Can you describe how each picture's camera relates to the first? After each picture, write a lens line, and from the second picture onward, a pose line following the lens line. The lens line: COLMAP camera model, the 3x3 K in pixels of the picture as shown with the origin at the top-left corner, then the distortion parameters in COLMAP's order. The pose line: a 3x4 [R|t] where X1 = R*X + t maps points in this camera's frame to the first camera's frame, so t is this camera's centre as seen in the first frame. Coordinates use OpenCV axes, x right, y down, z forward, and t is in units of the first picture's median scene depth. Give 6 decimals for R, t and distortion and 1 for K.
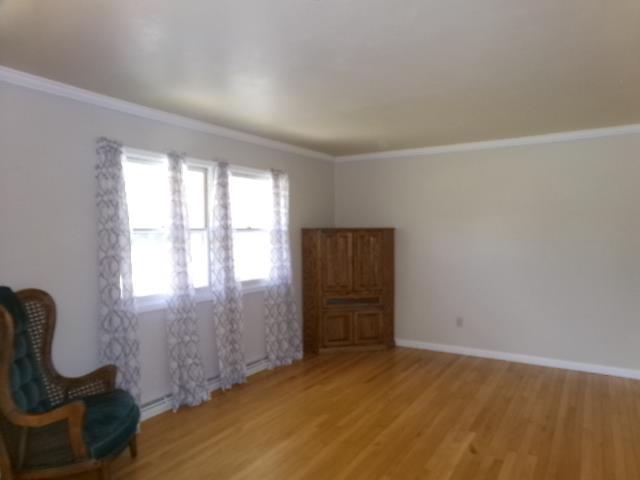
lens RADIAL K [[439.0, 0, 317.5], [0, 439.0, 238.2], [0, 0, 1]] dist [-0.029490, 0.041298]
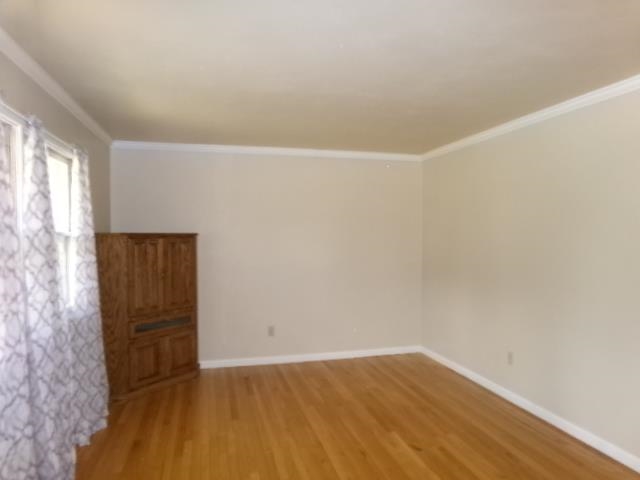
lens RADIAL K [[439.0, 0, 320.0], [0, 439.0, 237.1], [0, 0, 1]] dist [-0.029490, 0.041298]
pose [[0.681845, 0.003355, 0.731489, -0.312990], [0.006478, 0.999923, -0.010625, -0.005250], [-0.731468, 0.011983, 0.681771, 0.248735]]
